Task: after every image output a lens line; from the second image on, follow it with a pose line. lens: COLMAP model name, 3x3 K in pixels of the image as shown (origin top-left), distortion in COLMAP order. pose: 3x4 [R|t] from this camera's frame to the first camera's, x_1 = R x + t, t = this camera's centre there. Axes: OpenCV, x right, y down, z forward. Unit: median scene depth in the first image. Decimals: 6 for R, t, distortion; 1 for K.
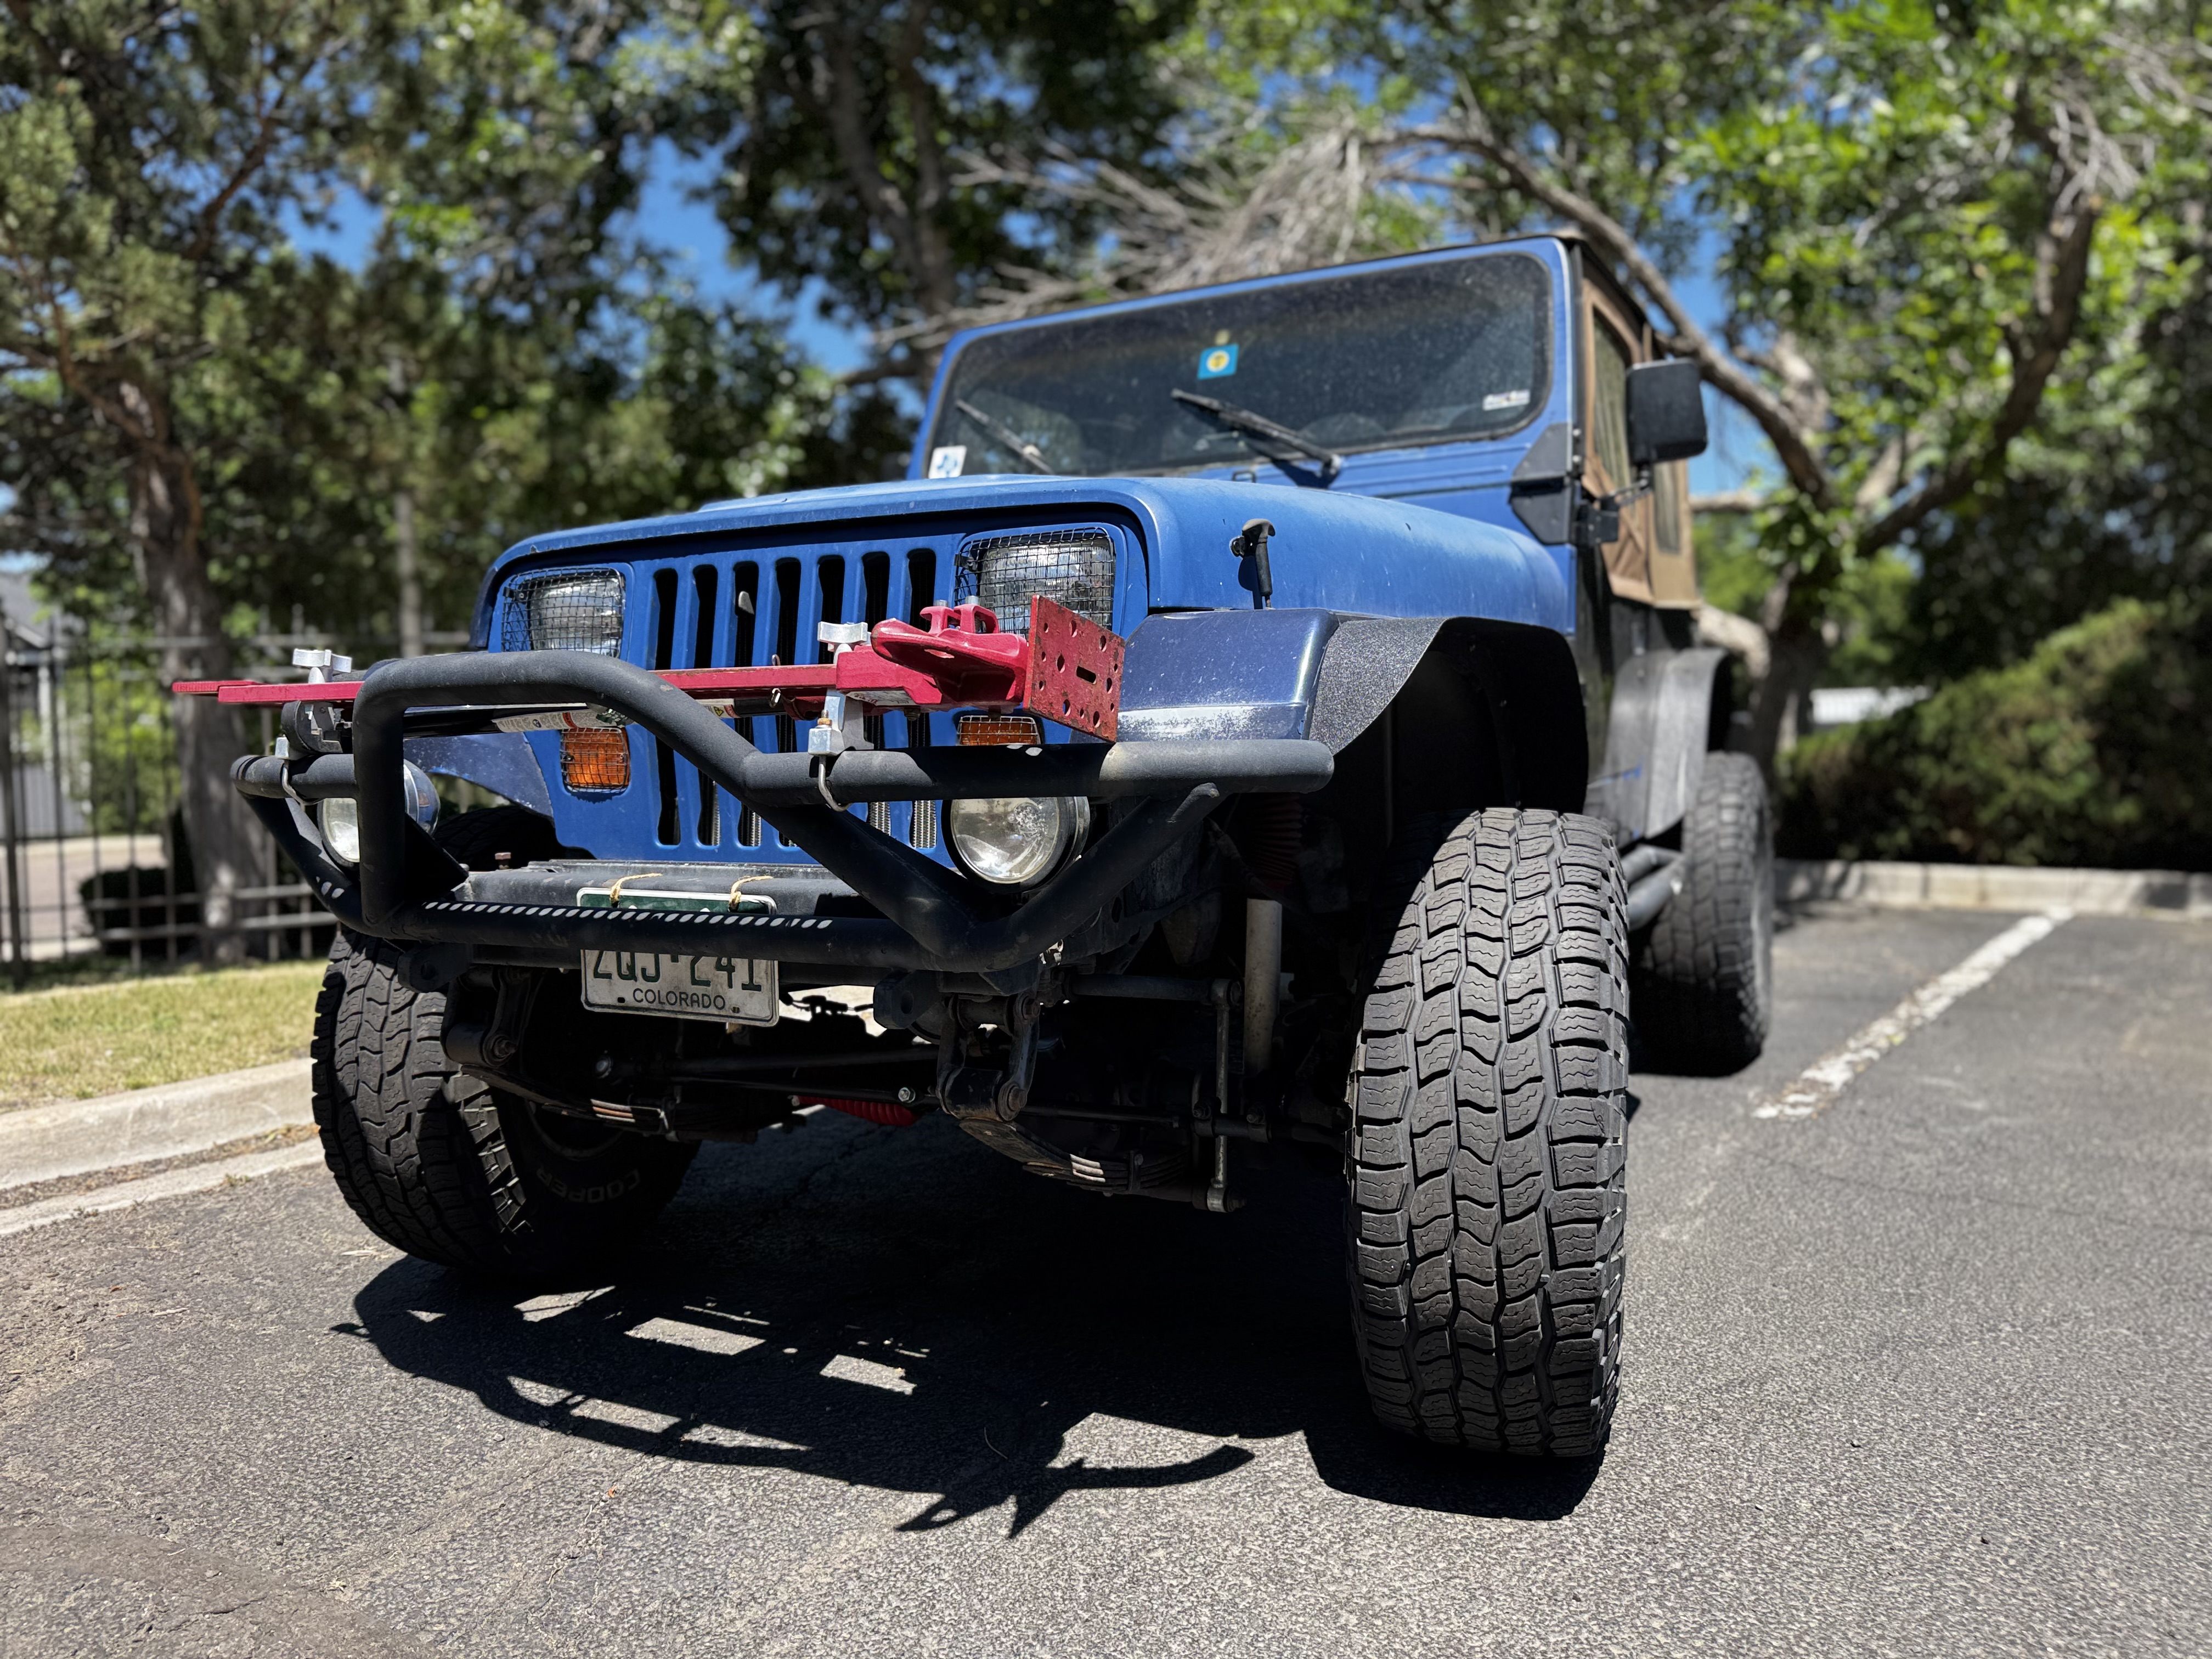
lens RADIAL K [[1581.0, 0, 1106.0], [0, 1581.0, 829.5], [0, 0, 1]] dist [0.009174, -0.004809]
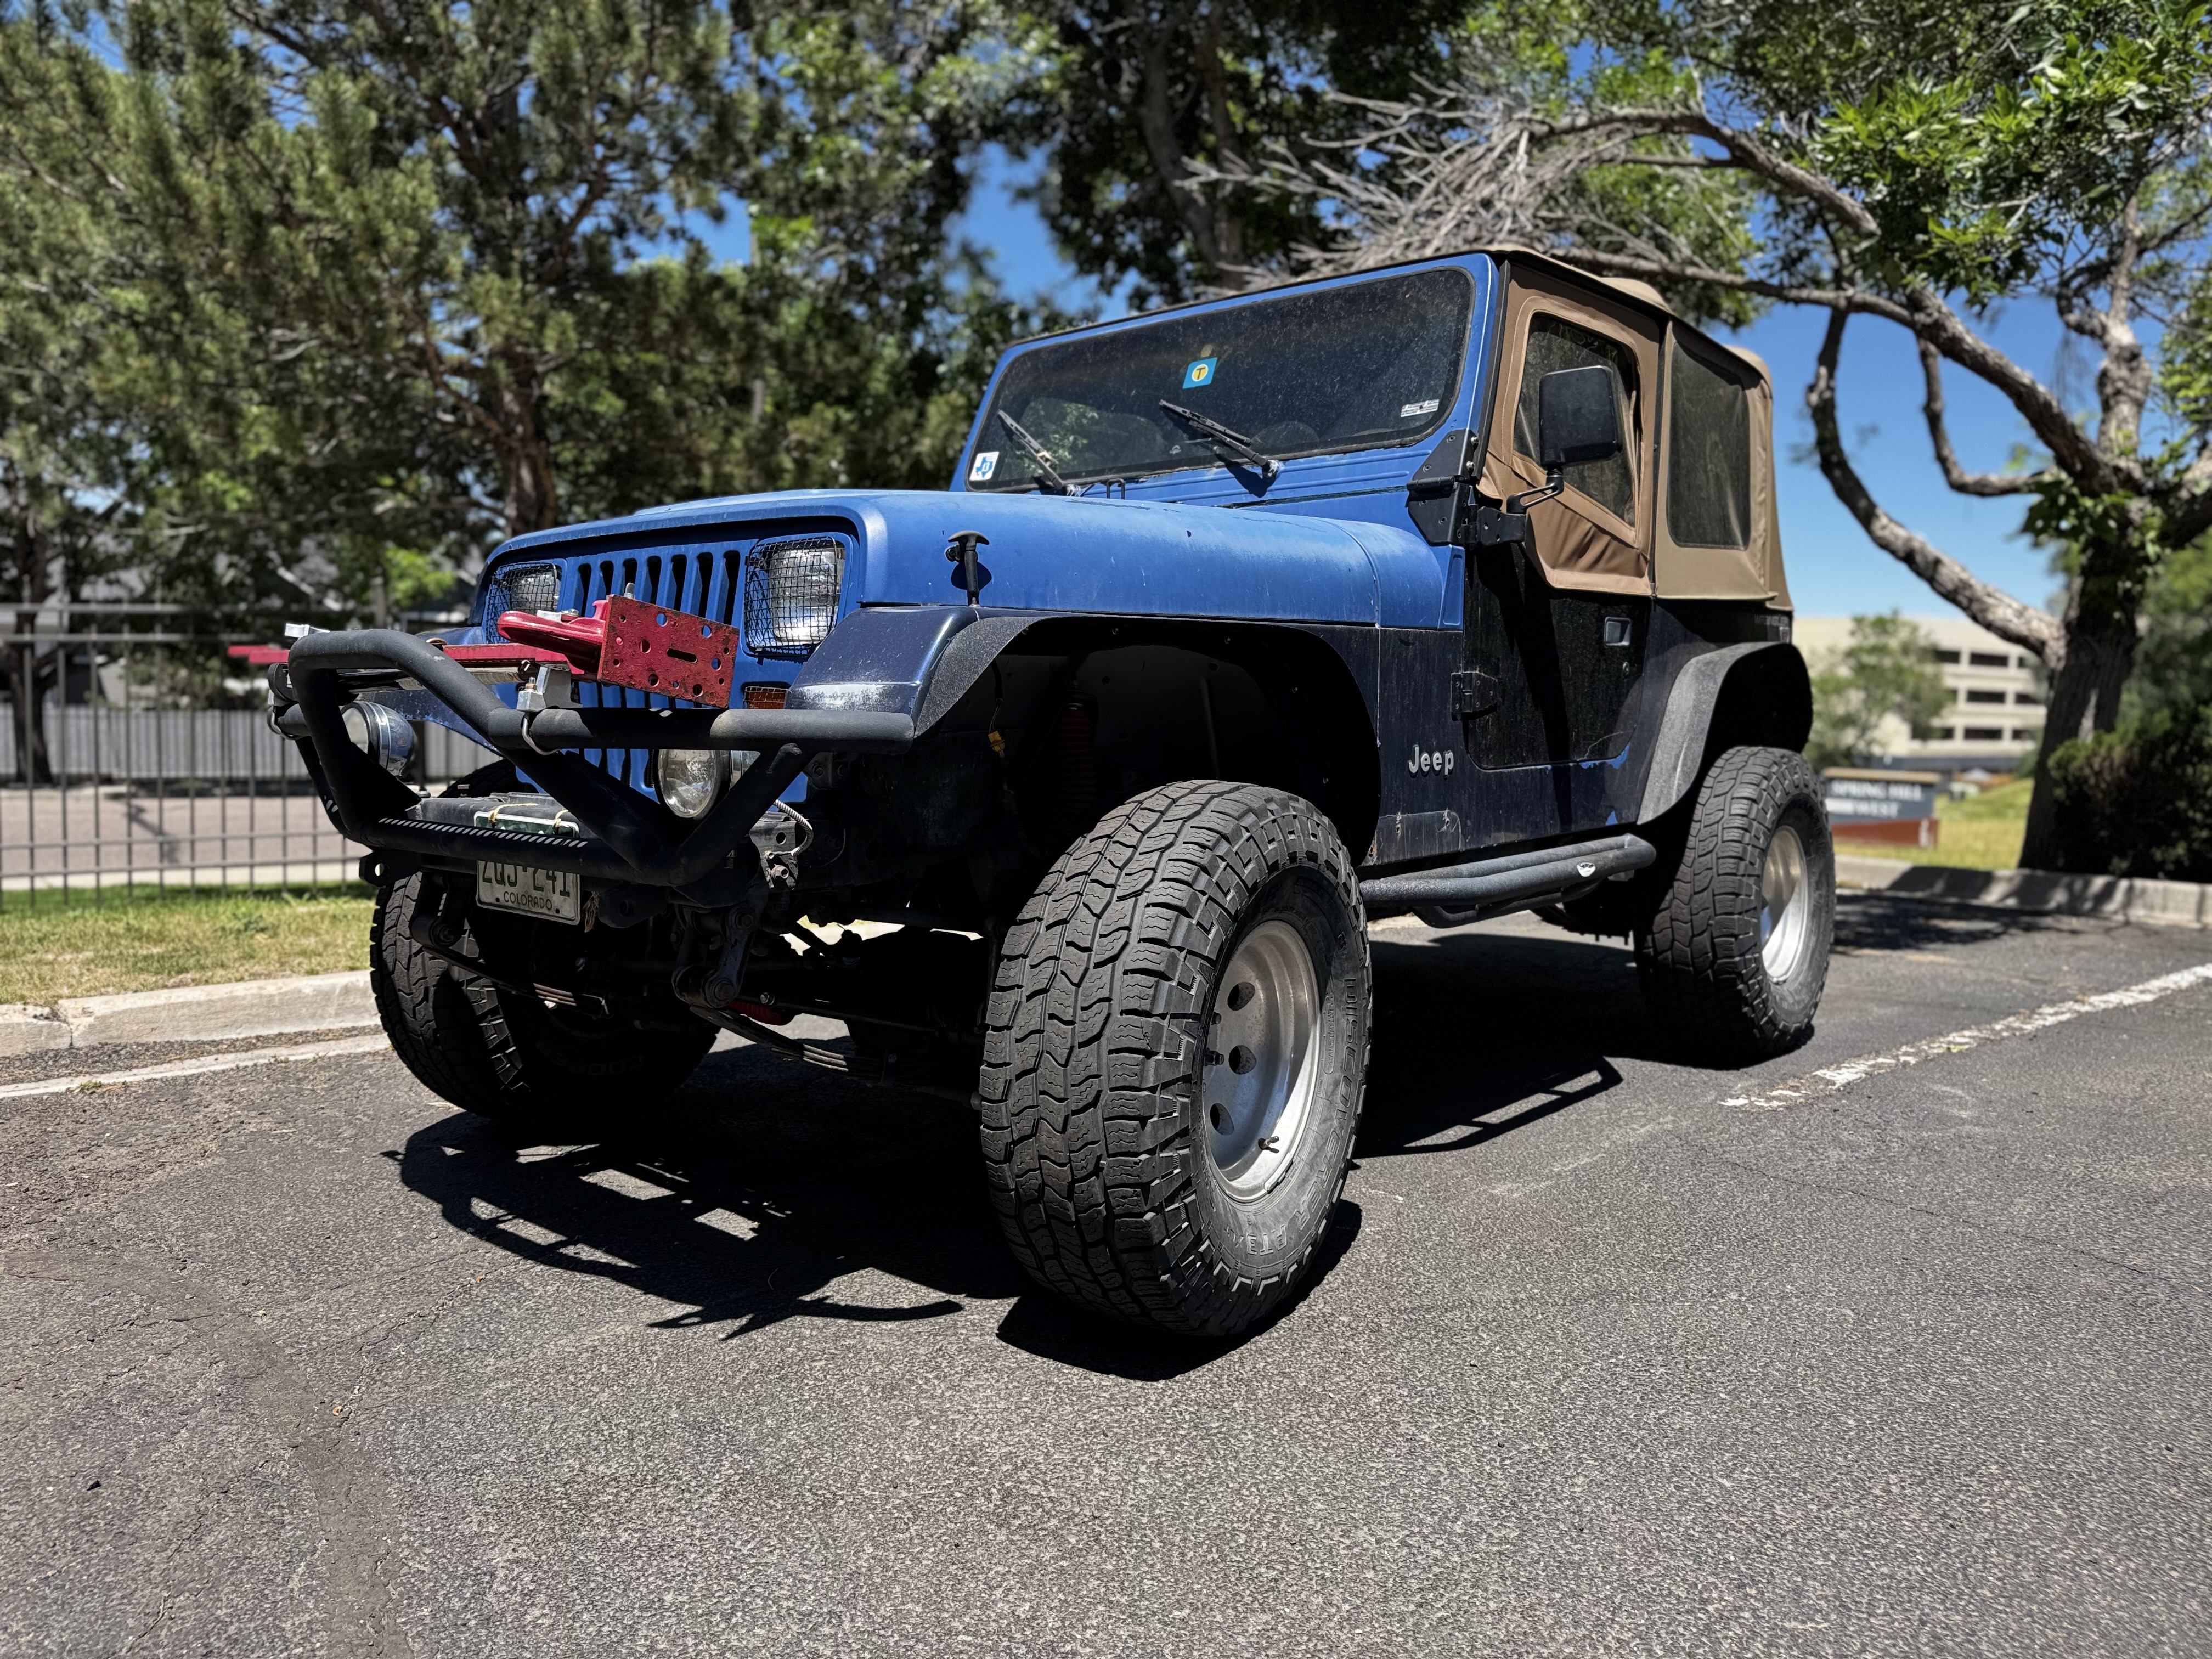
lens RADIAL K [[1599.9, 0, 1150.3], [0, 1599.9, 810.8], [0, 0, 1]] dist [0.073228, -0.105593]
pose [[0.970816, 0.043621, -0.235826, 0.428709], [-0.043194, 0.999042, 0.006980, 0.002841], [0.235905, 0.003410, 0.971770, -0.130035]]
